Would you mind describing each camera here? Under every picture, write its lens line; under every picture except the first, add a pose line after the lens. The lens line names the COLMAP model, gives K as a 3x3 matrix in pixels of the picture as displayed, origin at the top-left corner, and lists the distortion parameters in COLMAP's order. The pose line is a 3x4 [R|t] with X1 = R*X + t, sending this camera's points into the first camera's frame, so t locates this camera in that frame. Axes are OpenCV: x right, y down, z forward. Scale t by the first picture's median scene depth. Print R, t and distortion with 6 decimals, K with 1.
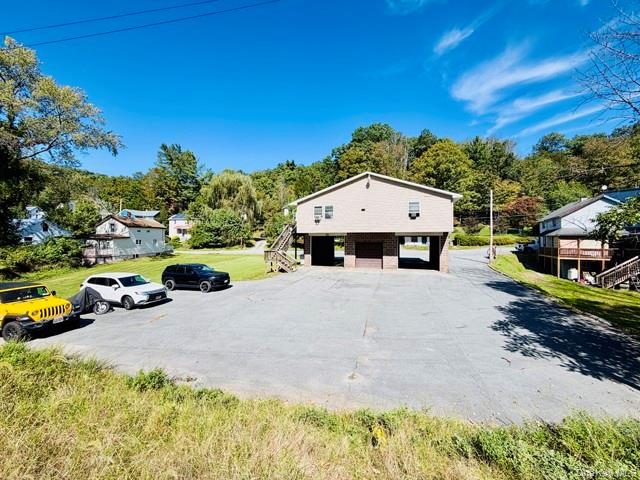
lens RADIAL K [[255.6, 0, 316.9], [0, 255.6, 238.2], [0, 0, 1]] dist [-0.001497, -0.000476]
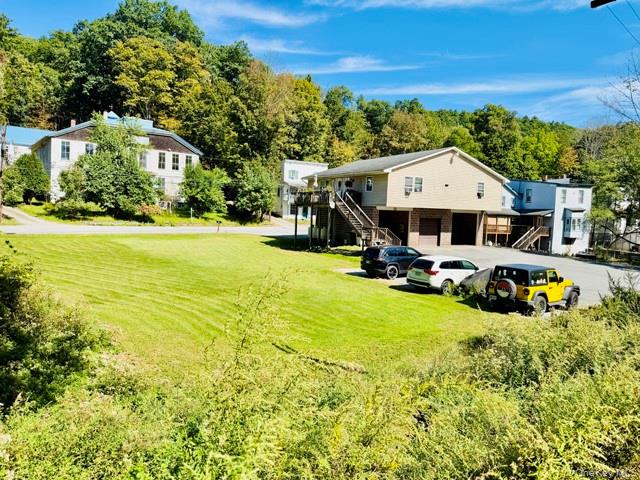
lens RADIAL K [[447.3, 0, 313.9], [0, 447.3, 237.8], [0, 0, 1]] dist [0.079157, -0.118284]
pose [[0.667169, -0.021013, 0.744610, -1.236705], [-0.038071, 0.997334, 0.062257, 0.000120], [-0.743933, -0.069884, 0.664590, 0.193142]]
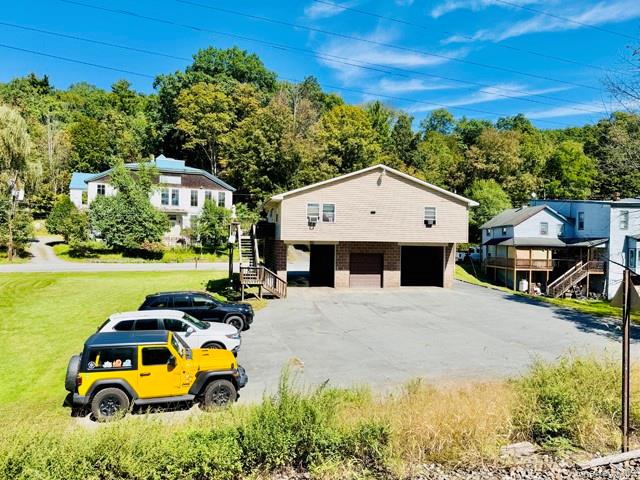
lens RADIAL K [[447.5, 0, 316.0], [0, 447.5, 243.1], [0, 0, 1]] dist [0.087355, -0.134233]
pose [[0.860336, 0.009459, 0.509639, -0.570532], [-0.017289, 0.999794, 0.010630, -0.025324], [-0.509434, -0.017957, 0.860323, -0.073461]]
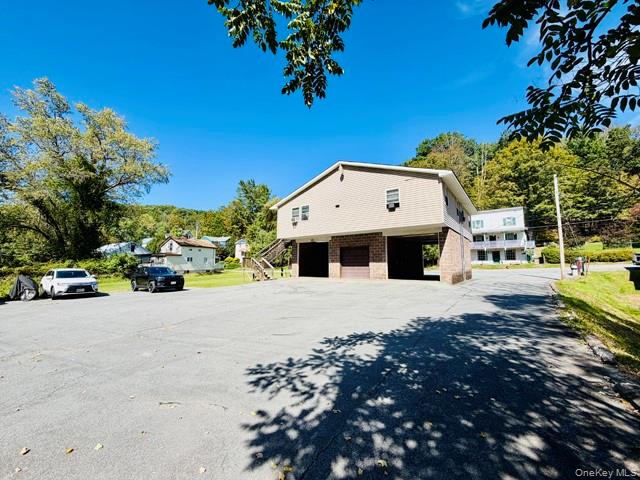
lens RADIAL K [[255.6, 0, 316.9], [0, 255.6, 238.2], [0, 0, 1]] dist [-0.001497, -0.000476]
pose [[0.947346, -0.035217, -0.318268, 0.328111], [0.000377, 0.994056, -0.108871, 0.073411], [0.320210, 0.103018, 0.941728, 0.169869]]
